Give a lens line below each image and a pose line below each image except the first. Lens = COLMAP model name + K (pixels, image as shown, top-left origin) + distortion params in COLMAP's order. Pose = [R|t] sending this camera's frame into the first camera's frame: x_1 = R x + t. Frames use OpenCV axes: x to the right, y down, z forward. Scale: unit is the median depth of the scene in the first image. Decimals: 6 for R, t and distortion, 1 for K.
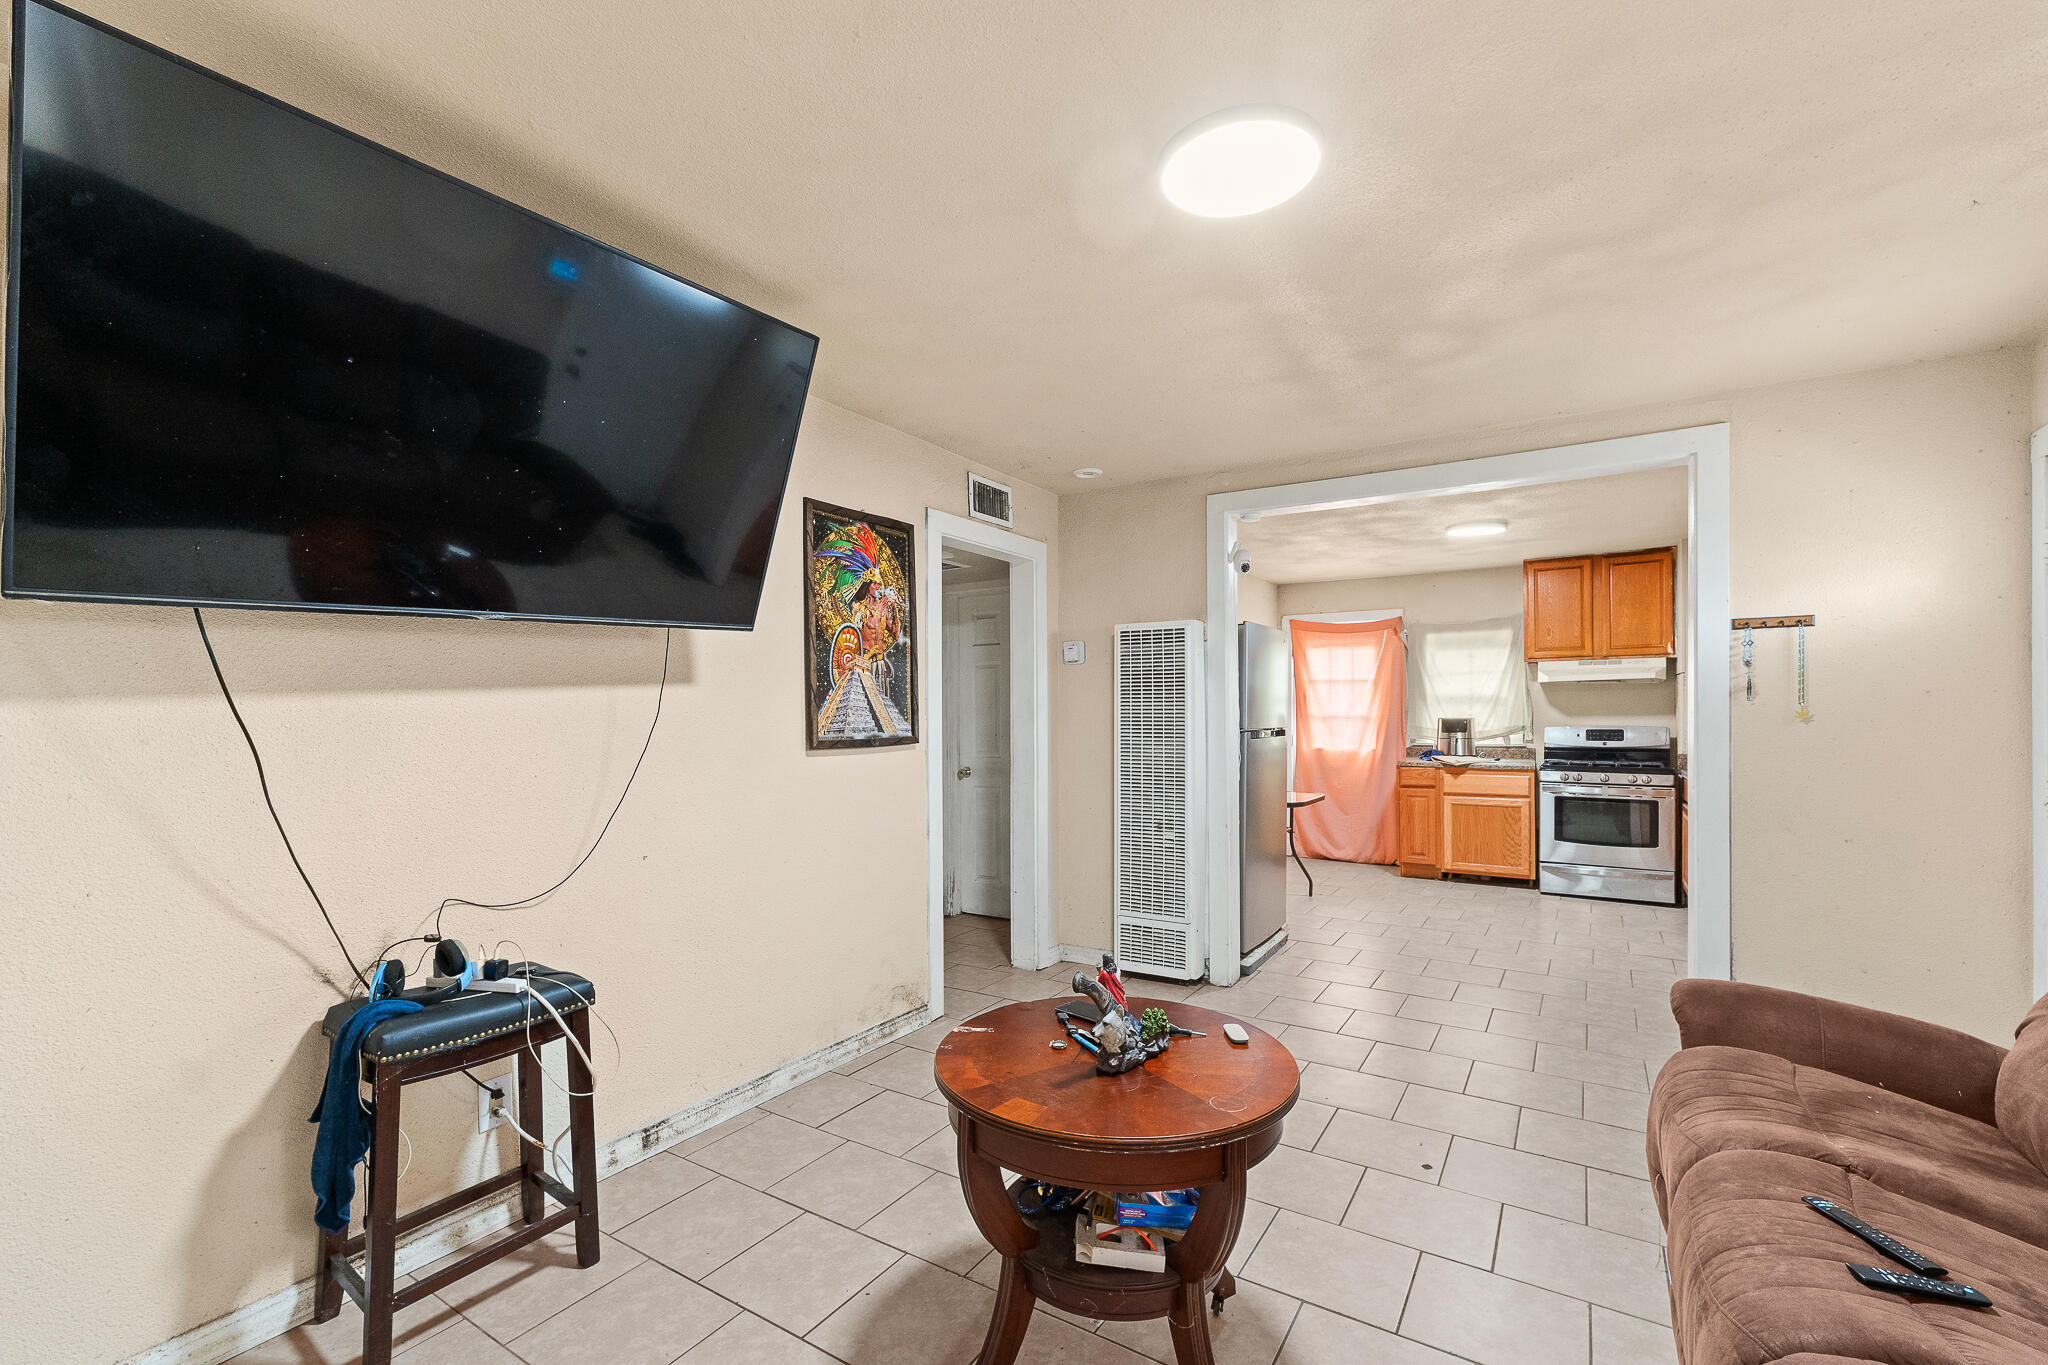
lens RADIAL K [[878.3, 0, 1016.2], [0, 878.3, 717.5], [0, 0, 1]] dist [0.002063, 0.000295]
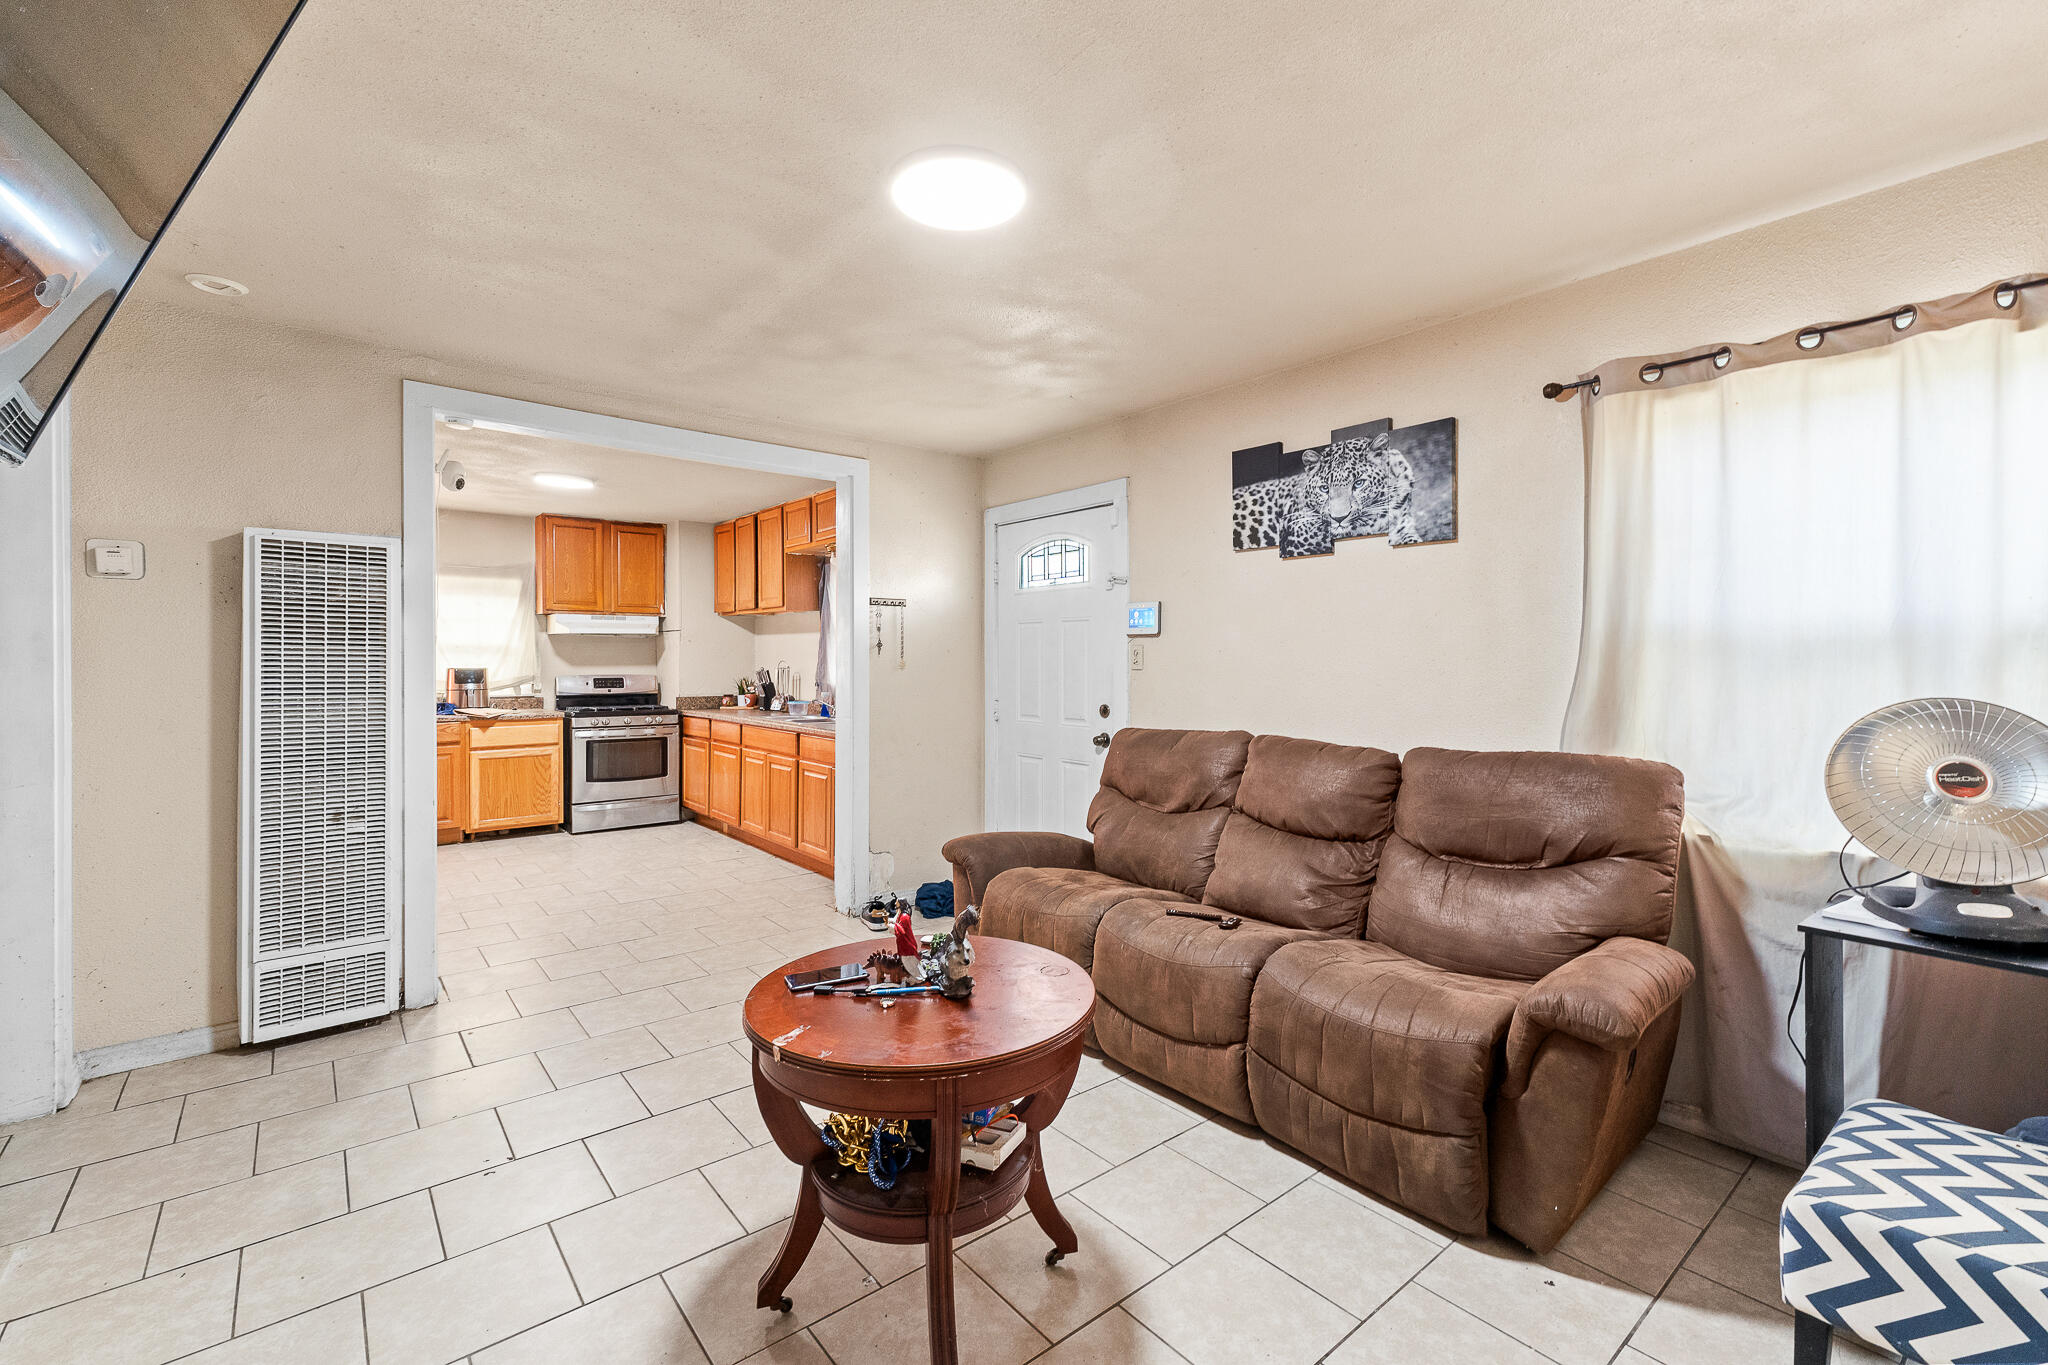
lens RADIAL K [[872.8, 0, 1035.7], [0, 872.8, 665.7], [0, 0, 1]] dist [0.002963, -0.000122]
pose [[0.298779, 0.000723, 0.954322, -0.224120], [0.002489, 0.999996, -0.001537, 0.001134], [-0.954319, 0.002835, 0.298775, 0.152275]]
